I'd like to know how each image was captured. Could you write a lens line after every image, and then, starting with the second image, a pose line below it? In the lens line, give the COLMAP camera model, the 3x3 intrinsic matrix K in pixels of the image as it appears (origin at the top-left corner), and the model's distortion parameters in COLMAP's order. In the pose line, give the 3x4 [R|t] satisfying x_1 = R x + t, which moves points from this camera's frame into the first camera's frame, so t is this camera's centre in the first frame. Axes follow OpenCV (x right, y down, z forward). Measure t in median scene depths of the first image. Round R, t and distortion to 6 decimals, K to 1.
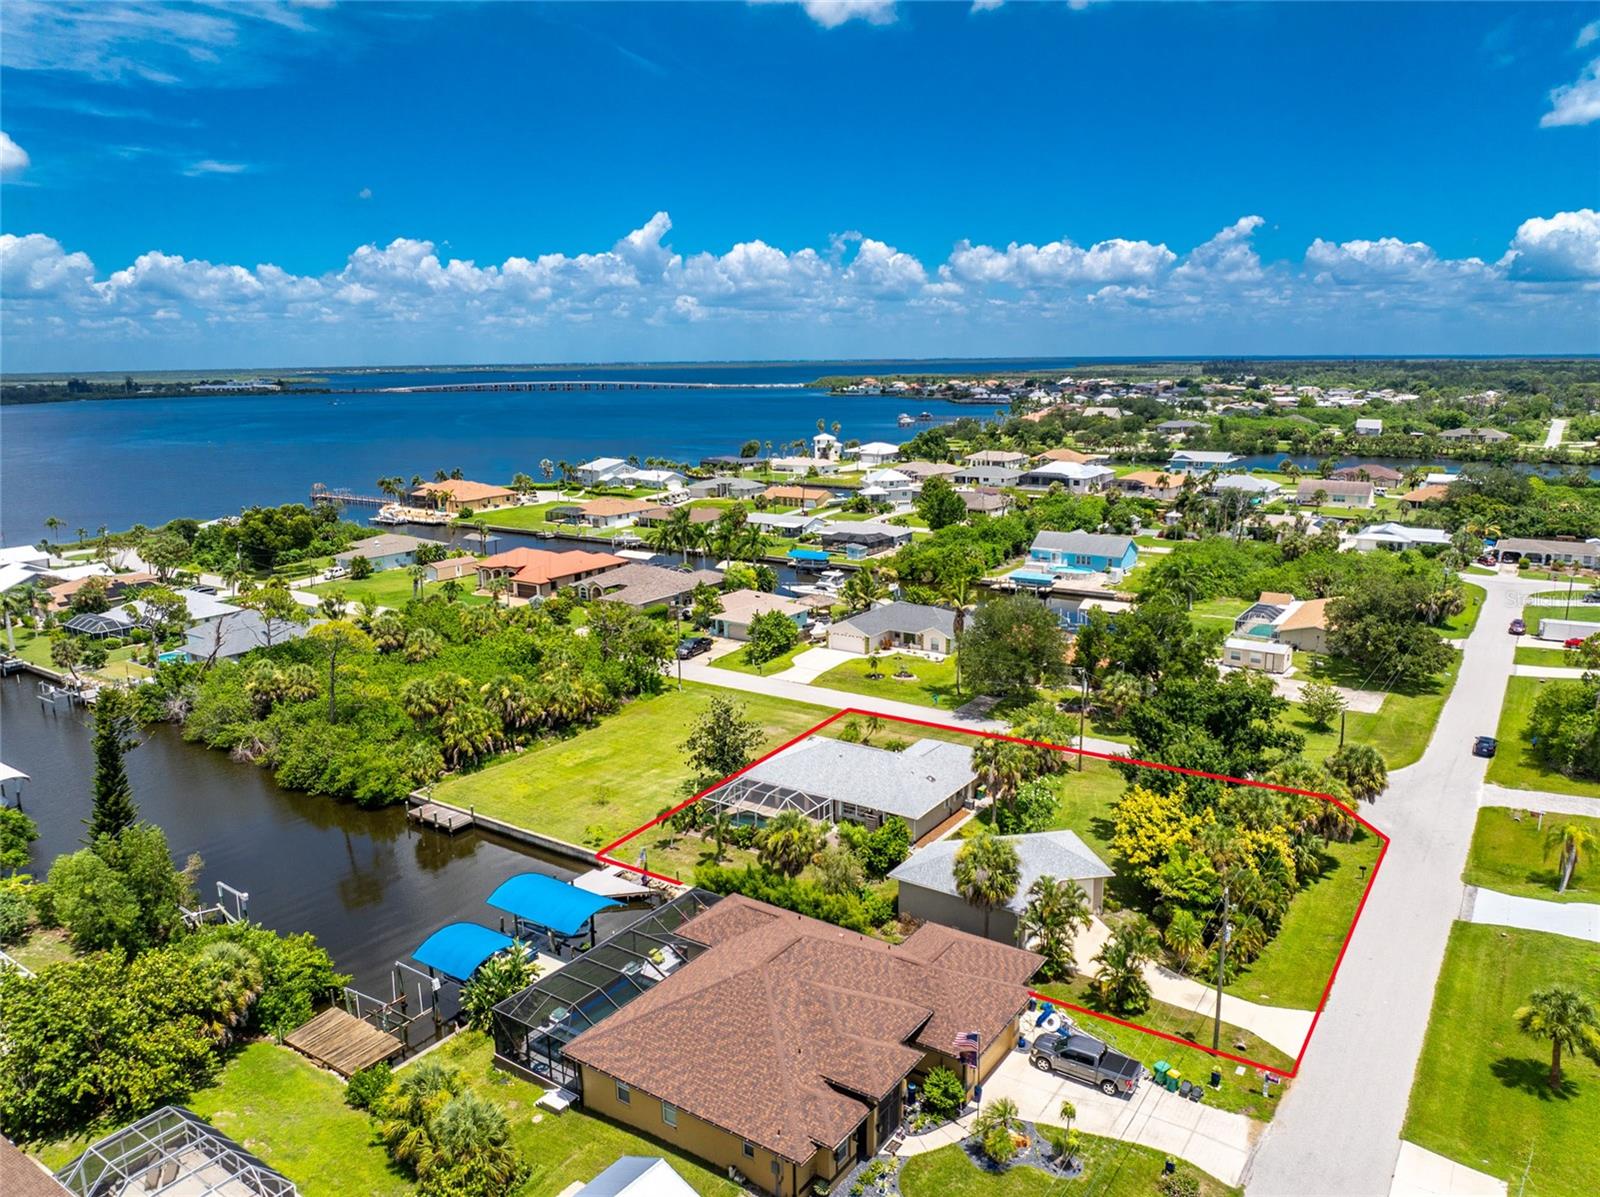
lens RADIAL K [[1125.4, 0, 804.3], [0, 1125.4, 592.9], [0, 0, 1]] dist [-0.035988, 0.000790]
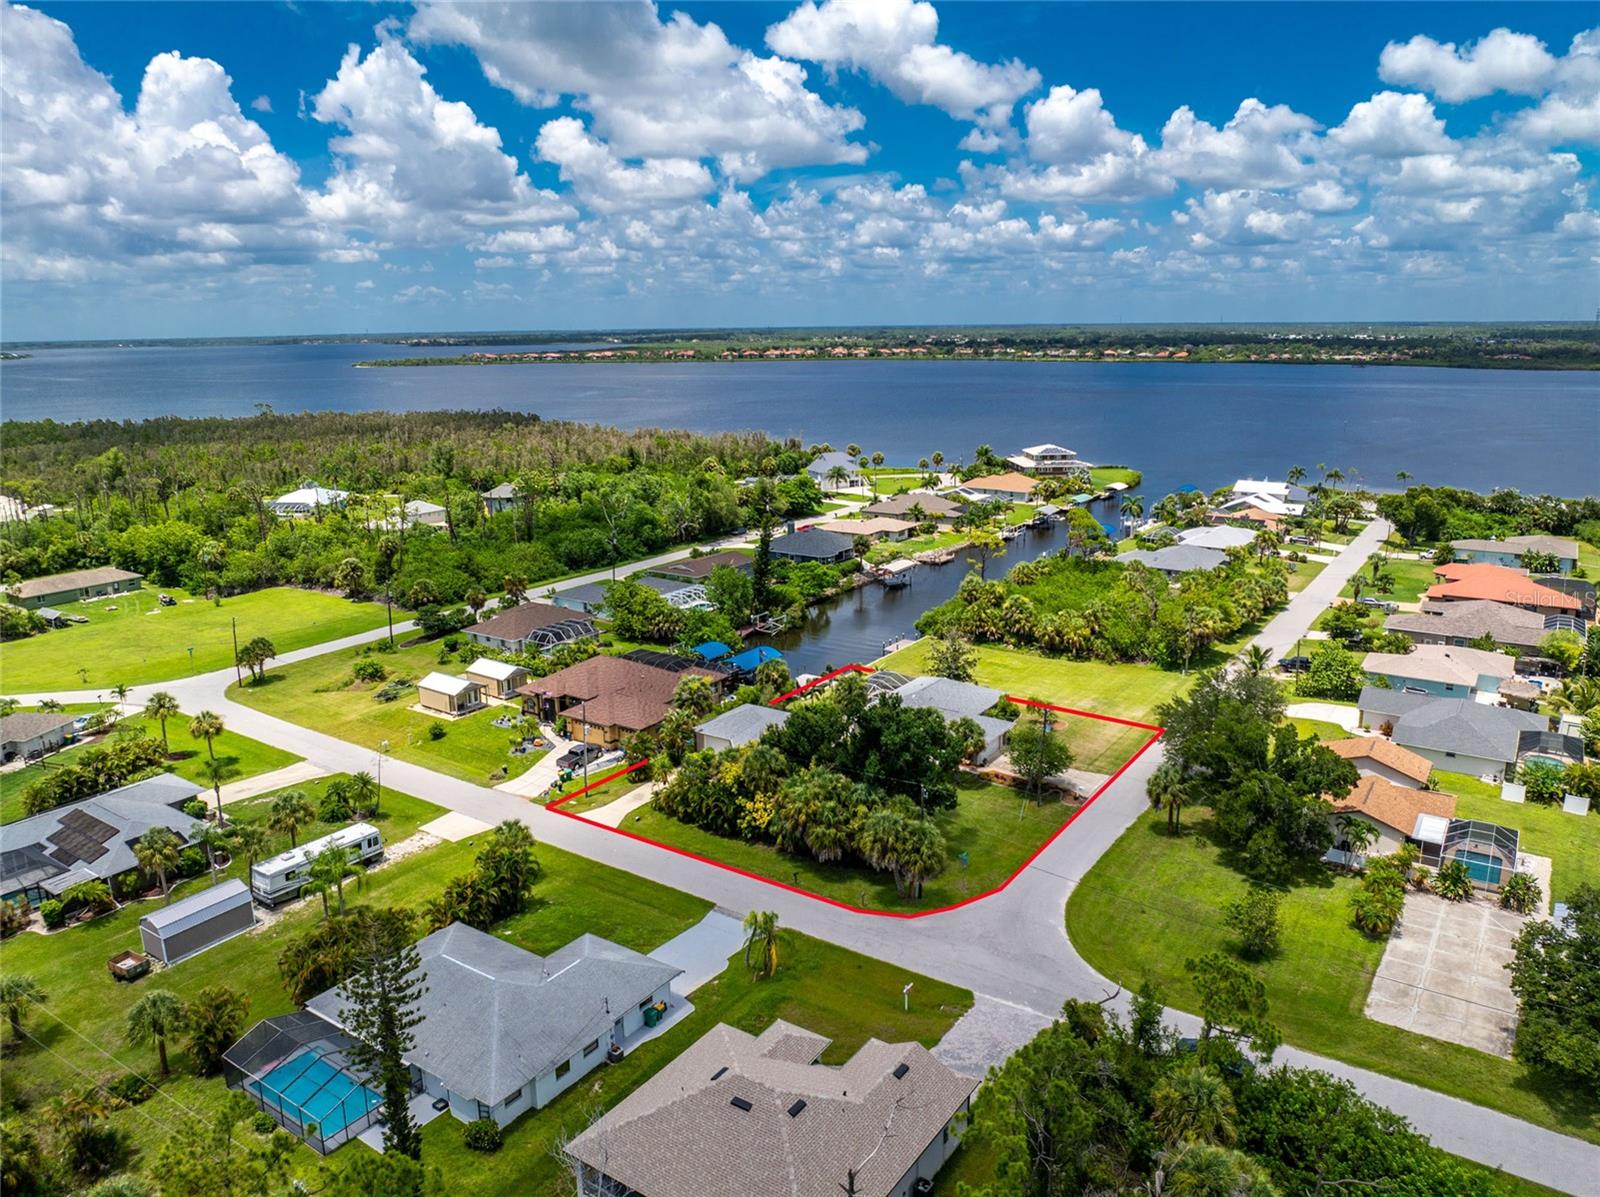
lens RADIAL K [[1125.4, 0, 804.3], [0, 1125.4, 592.9], [0, 0, 1]] dist [-0.035988, 0.000790]
pose [[0.001654, 0.240807, -0.970572, 0.873200], [-0.190304, 0.952912, 0.236101, -0.167924], [0.981724, 0.184313, 0.047403, 0.508706]]
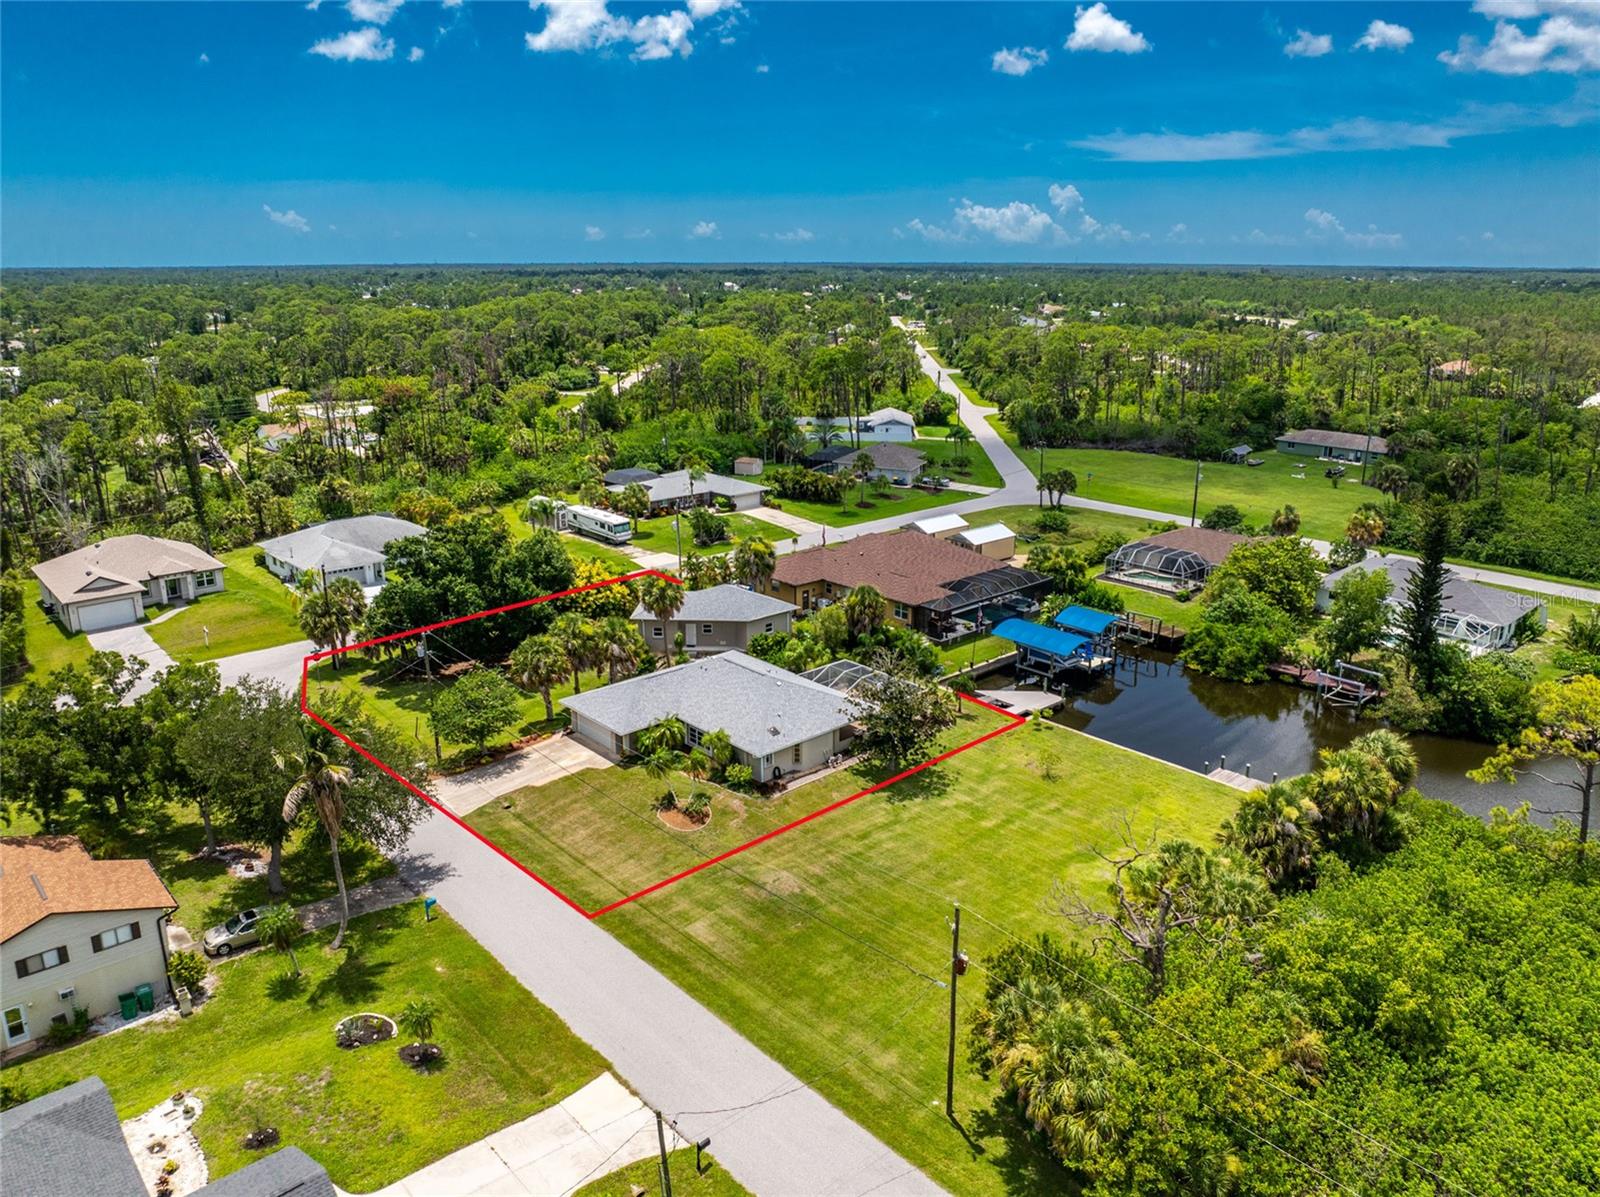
lens RADIAL K [[1125.4, 0, 804.3], [0, 1125.4, 592.9], [0, 0, 1]] dist [-0.035988, 0.000790]
pose [[-0.972817, -0.054937, 0.224962, -0.124765], [0.057366, 0.884002, 0.463950, -0.210240], [-0.224356, 0.464243, -0.856821, 1.132313]]
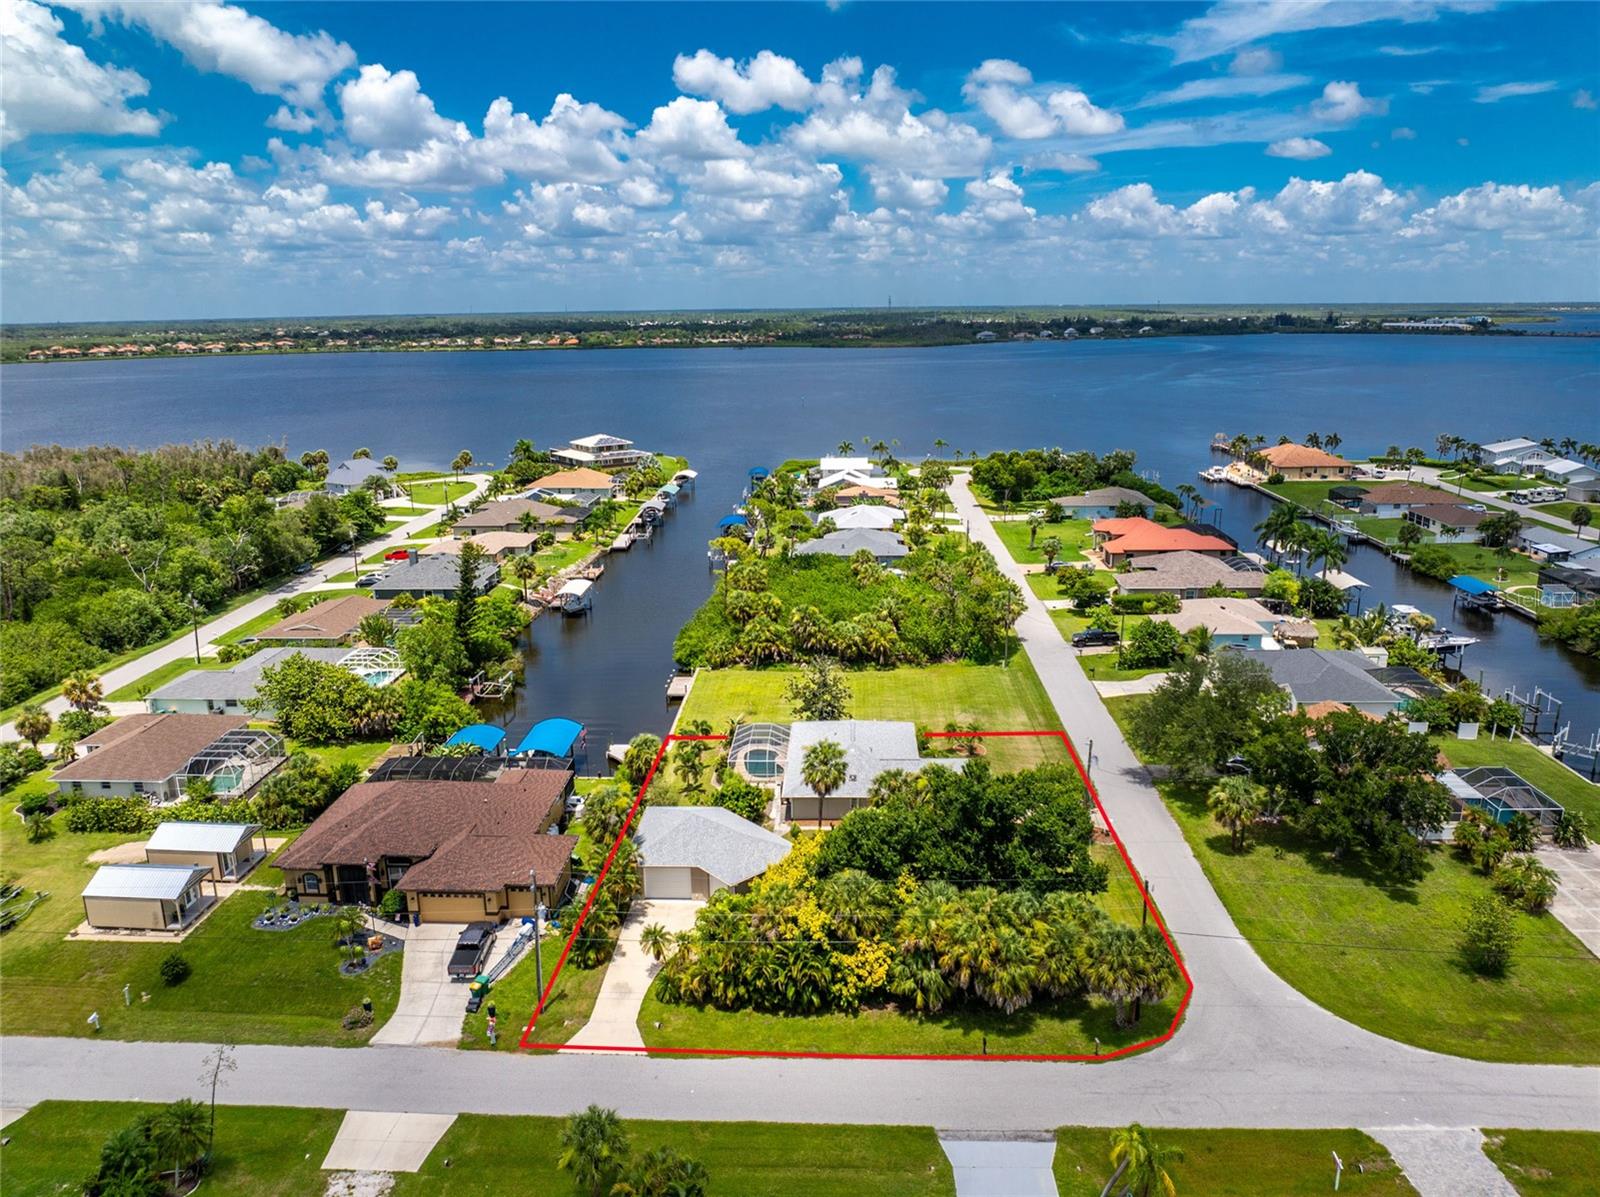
lens RADIAL K [[1125.4, 0, 804.3], [0, 1125.4, 592.9], [0, 0, 1]] dist [-0.035988, 0.000790]
pose [[0.527777, 0.212397, -0.822398, 0.583524], [-0.164328, 0.975470, 0.146473, -0.094655], [0.833335, 0.057838, 0.549733, 0.239537]]
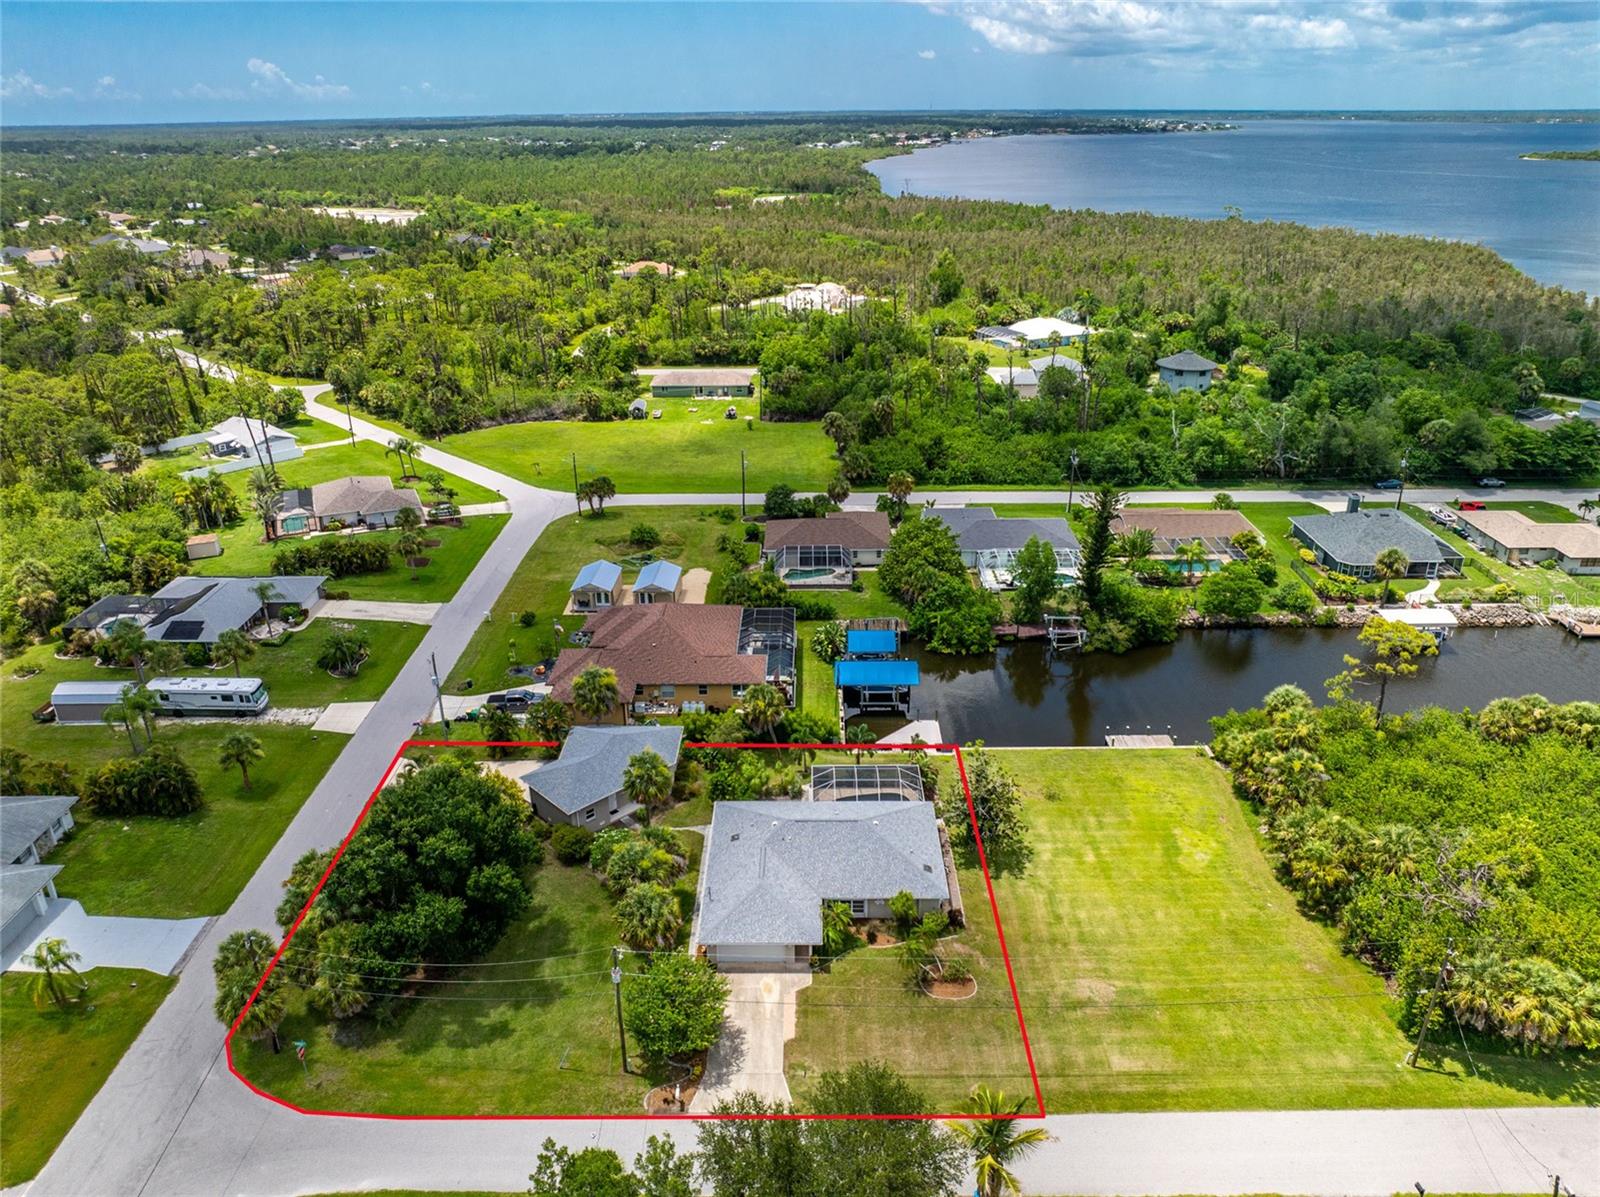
lens RADIAL K [[1109.6, 0, 794.2], [0, 1109.6, 597.9], [0, 0, 1]] dist [-0.026642, -0.000064]
pose [[-0.831094, 0.240625, -0.501381, 0.306889], [-0.095117, 0.826763, 0.554451, -0.322057], [0.547938, 0.508490, -0.664230, 0.975688]]
